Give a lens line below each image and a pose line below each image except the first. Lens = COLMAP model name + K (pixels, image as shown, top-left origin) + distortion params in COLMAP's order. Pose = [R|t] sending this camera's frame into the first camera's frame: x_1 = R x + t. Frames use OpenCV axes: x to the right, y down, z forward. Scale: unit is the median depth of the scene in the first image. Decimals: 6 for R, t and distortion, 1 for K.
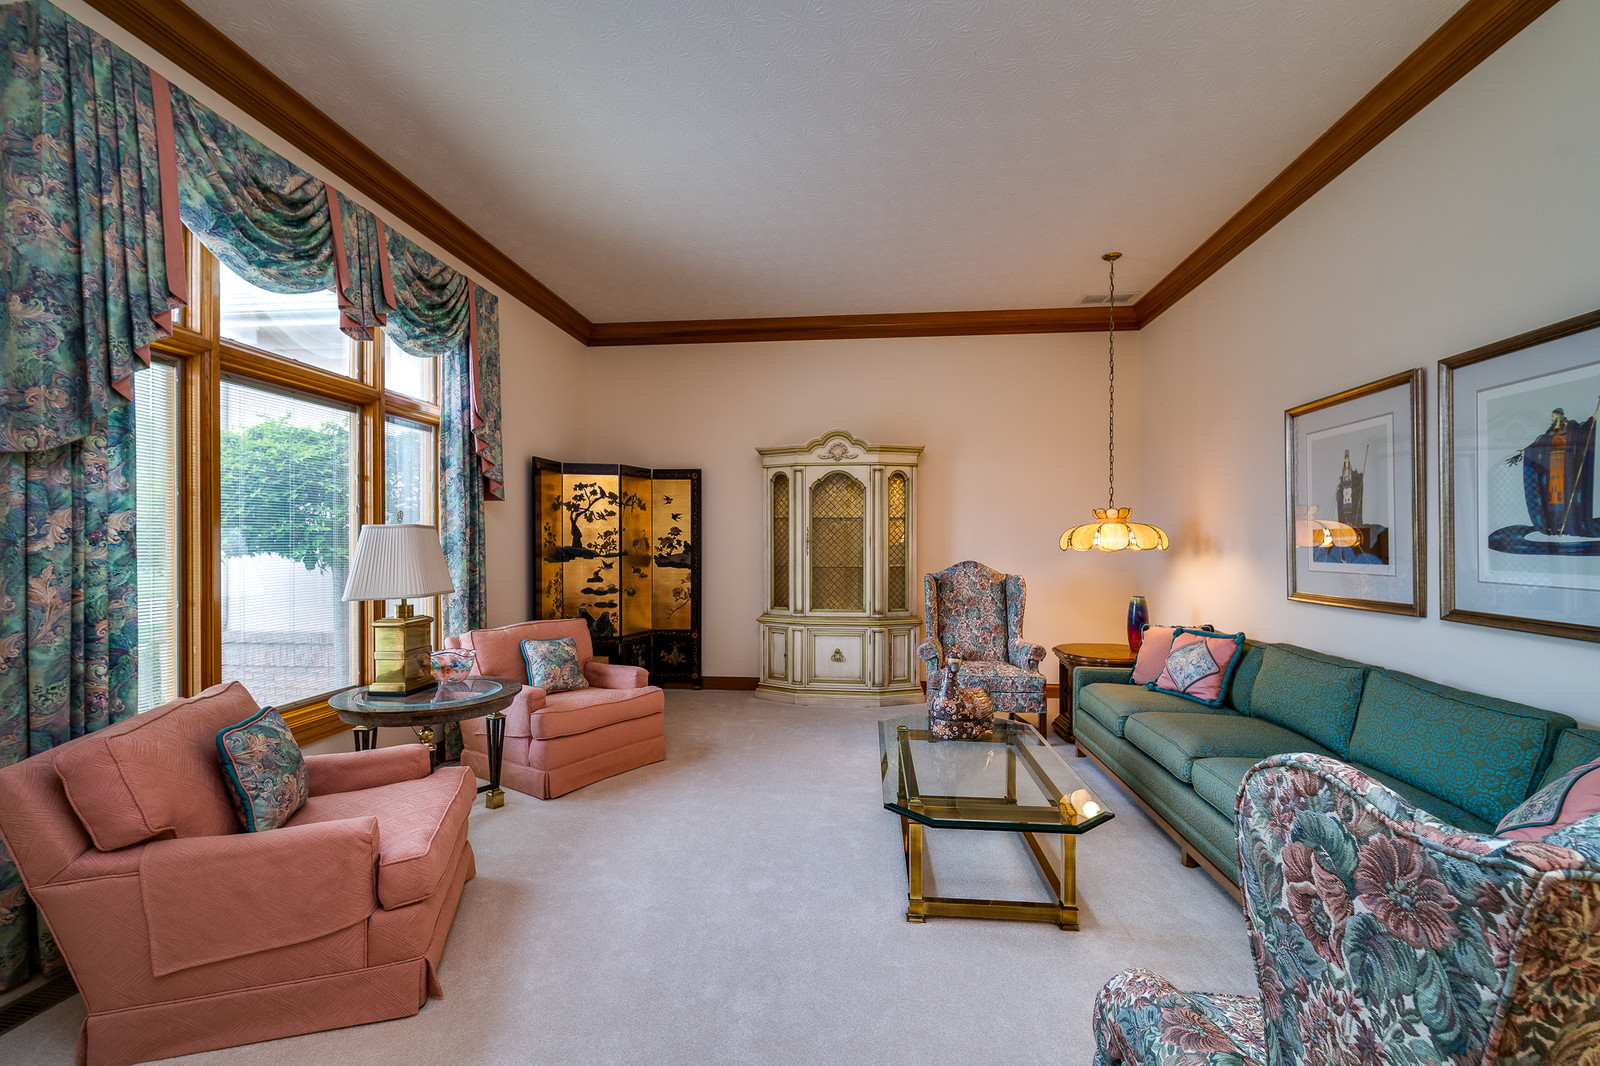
lens RADIAL K [[700.7, 0, 798.7], [0, 700.7, 542.1], [0, 0, 1]] dist [0.002363, 0.001147]
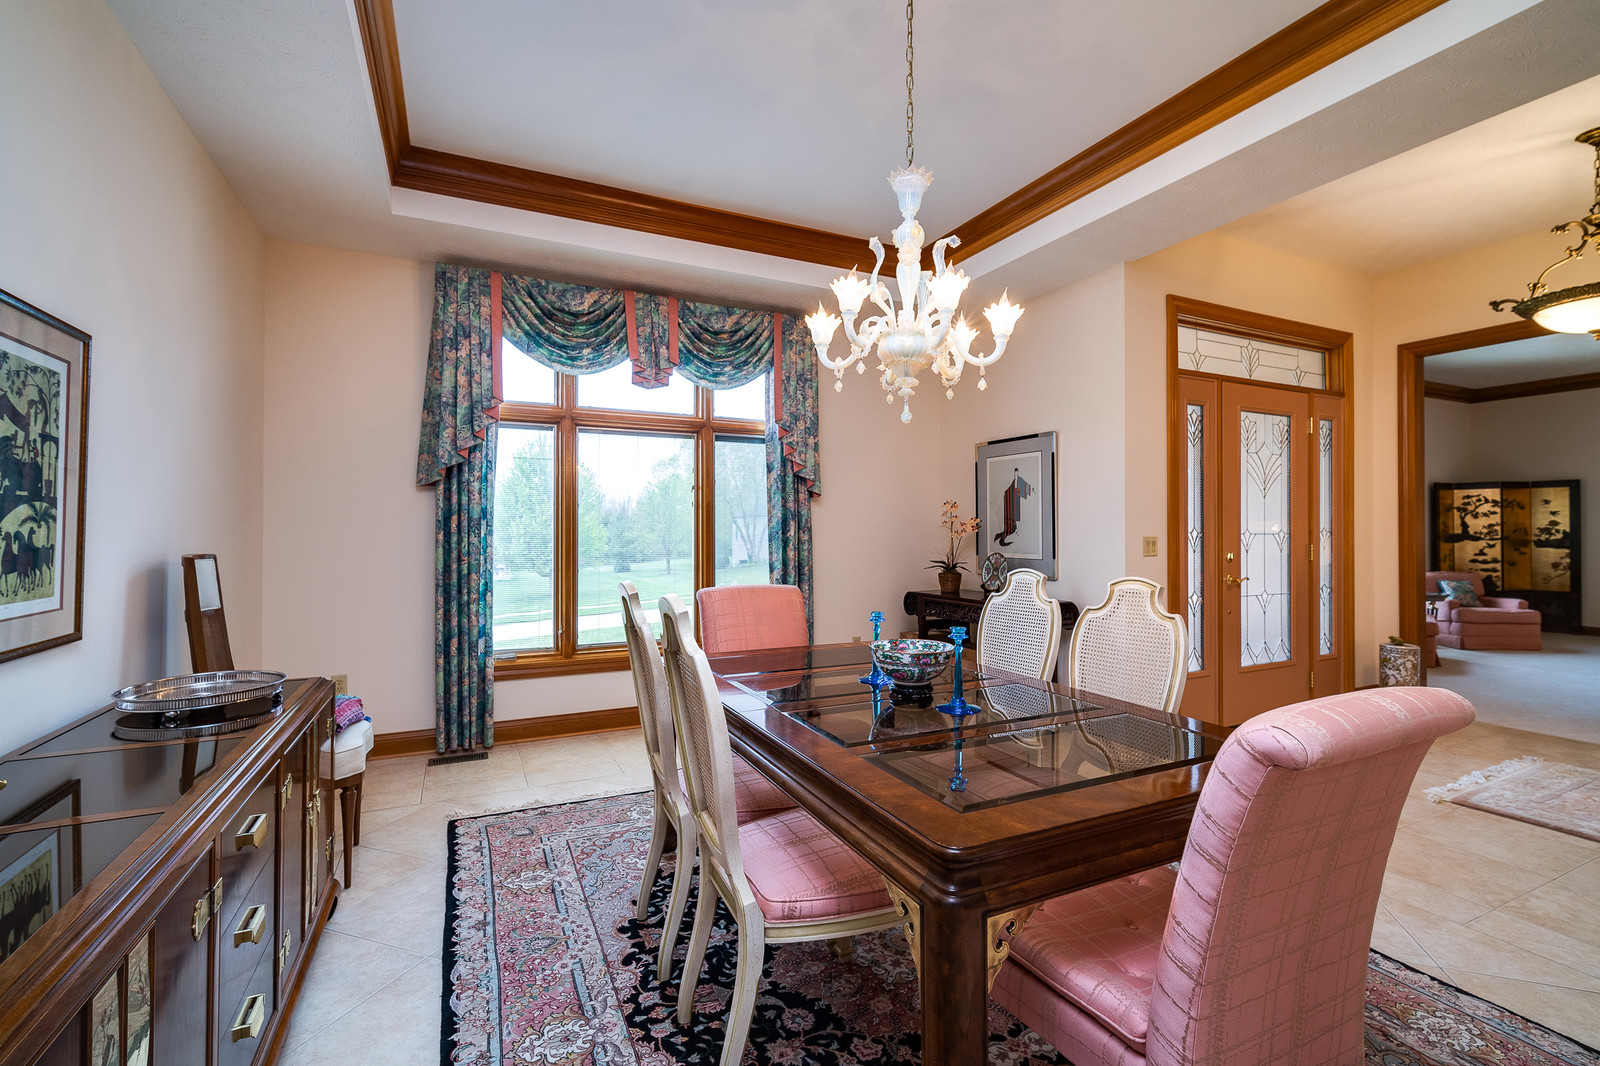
lens RADIAL K [[700.7, 0, 794.6], [0, 700.7, 531.6], [0, 0, 1]] dist [0.002363, 0.001147]
pose [[0.525329, -0.002854, -0.850895, 0.255688], [0.003844, 0.999992, -0.000981, -0.002829], [0.850891, -0.002755, 0.525336, -1.186267]]
